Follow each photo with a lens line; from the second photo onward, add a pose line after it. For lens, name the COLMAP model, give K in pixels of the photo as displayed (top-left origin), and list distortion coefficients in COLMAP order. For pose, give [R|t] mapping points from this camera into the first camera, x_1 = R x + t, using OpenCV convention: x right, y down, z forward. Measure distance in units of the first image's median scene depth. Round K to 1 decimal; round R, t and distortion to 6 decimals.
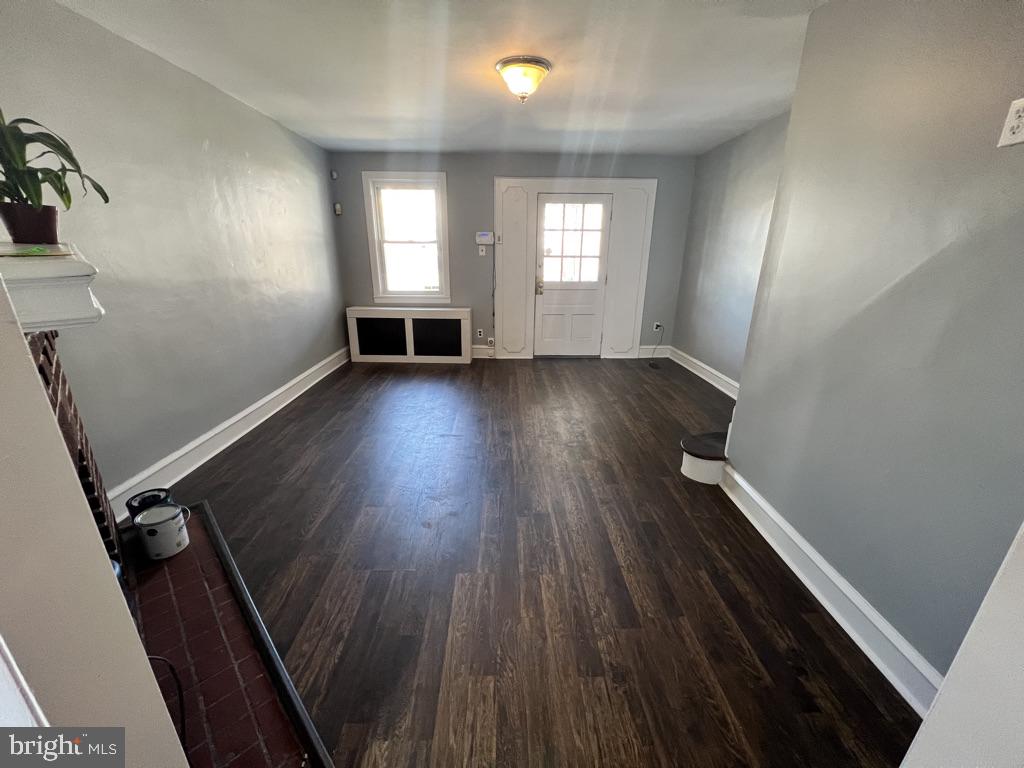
lens RADIAL K [[406.8, 0, 513.7], [0, 406.8, 386.7], [0, 0, 1]] dist [-0.001606, 0.000281]
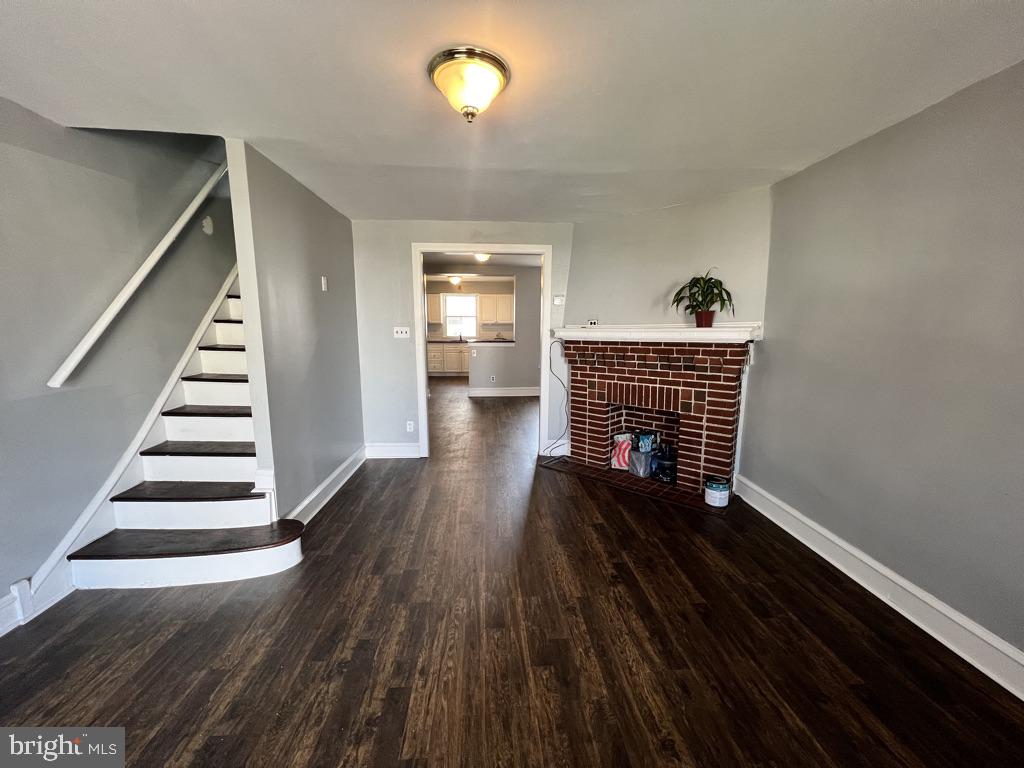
lens RADIAL K [[406.8, 0, 513.7], [0, 406.8, 386.7], [0, 0, 1]] dist [-0.001606, 0.000281]
pose [[-0.999044, -0.005954, -0.043304, -0.012452], [-0.025599, 0.882724, 0.469194, -0.324865], [0.035432, 0.469854, -0.882033, 0.923029]]
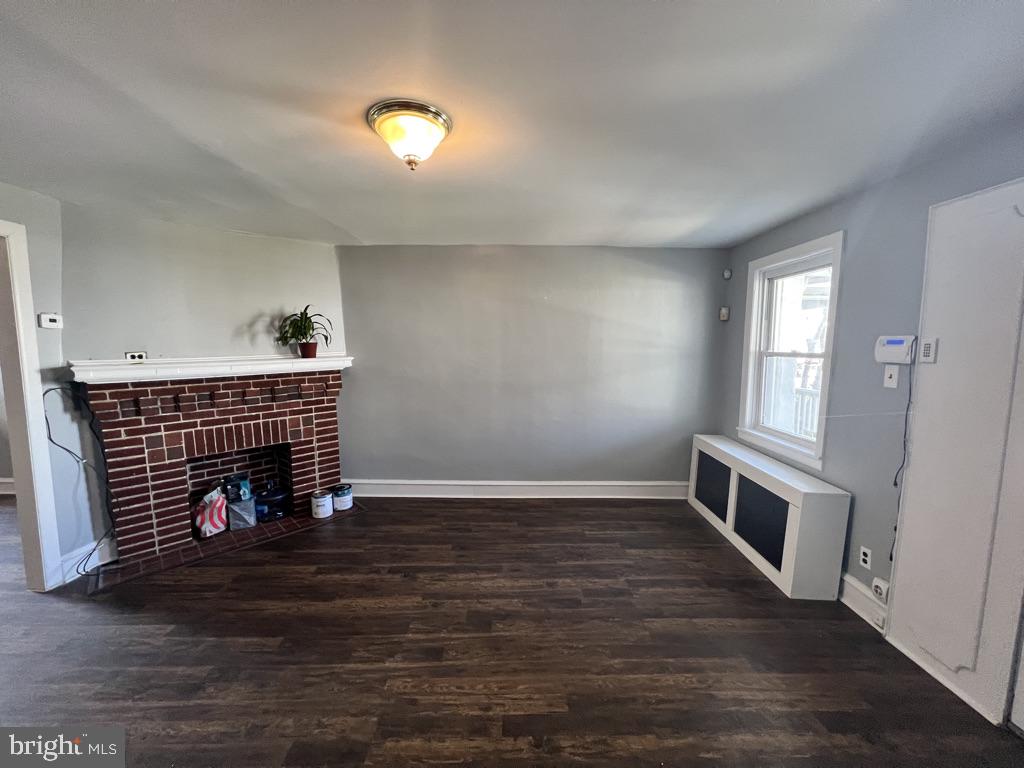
lens RADIAL K [[406.8, 0, 513.7], [0, 406.8, 386.7], [0, 0, 1]] dist [-0.001606, 0.000281]
pose [[-0.010895, 0.094369, -0.995478, 0.374559], [-0.328197, 0.940049, 0.092707, -0.245739], [0.944546, 0.327723, 0.020730, 0.650254]]
